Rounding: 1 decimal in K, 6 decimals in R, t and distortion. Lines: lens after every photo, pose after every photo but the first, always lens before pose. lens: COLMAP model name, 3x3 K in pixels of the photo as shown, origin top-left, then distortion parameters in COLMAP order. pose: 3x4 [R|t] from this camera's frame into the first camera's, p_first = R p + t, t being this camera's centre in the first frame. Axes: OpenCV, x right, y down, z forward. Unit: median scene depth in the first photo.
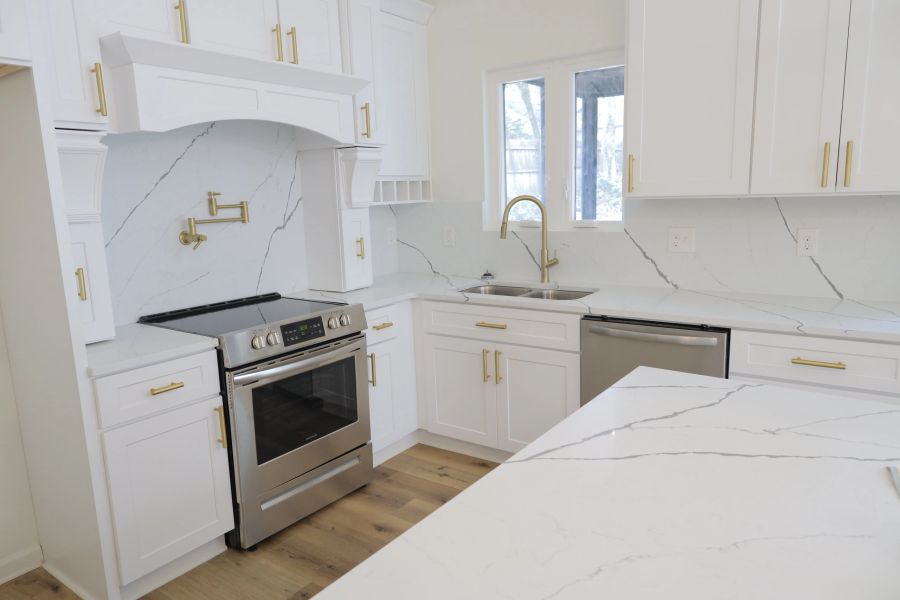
lens RADIAL K [[607.3, 0, 450.9], [0, 607.3, 299.7], [0, 0, 1]] dist [-0.003616, -0.004966]
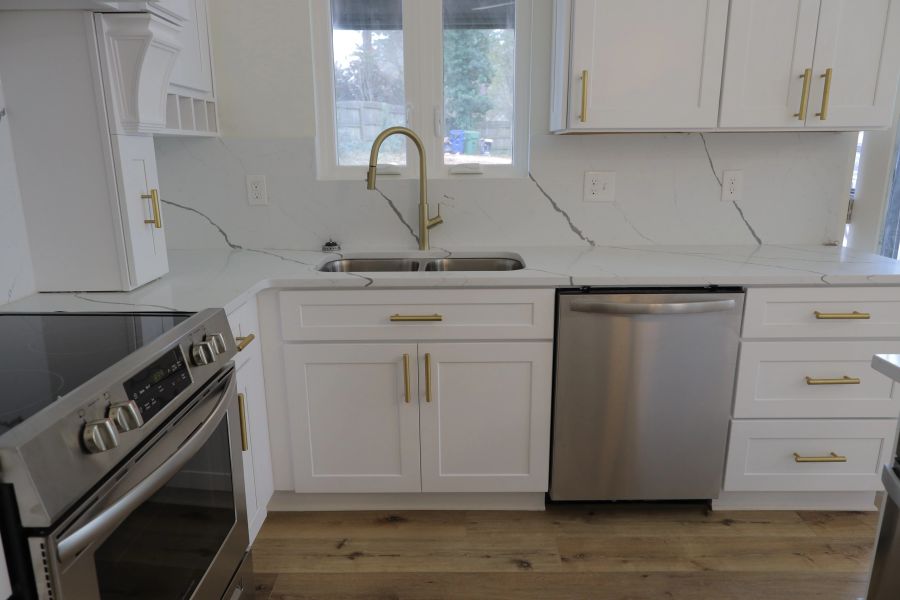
lens RADIAL K [[607.3, 0, 450.8], [0, 607.3, 299.1], [0, 0, 1]] dist [-0.003616, -0.004966]
pose [[0.820768, -0.110118, 0.560547, -0.262131], [0.080829, 0.993759, 0.076869, -0.024792], [-0.565514, -0.017783, 0.824547, 0.414108]]
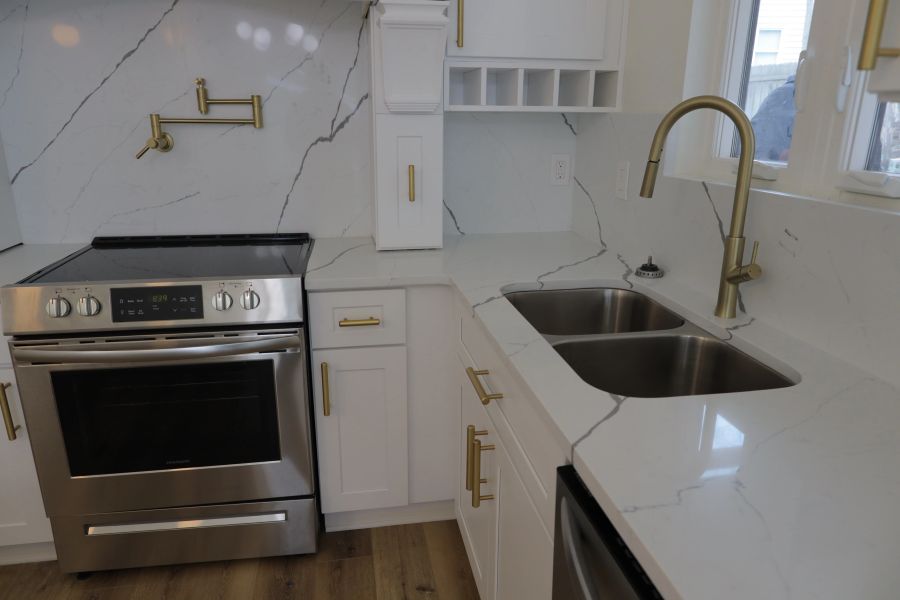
lens RADIAL K [[624.4, 0, 449.6], [0, 624.4, 306.1], [0, 0, 1]] dist [-0.005856, -0.001407]
pose [[0.714895, 0.238442, -0.657321, 0.331533], [-0.153279, 0.970637, 0.185392, -0.093364], [0.682225, -0.031782, 0.730452, 0.616298]]
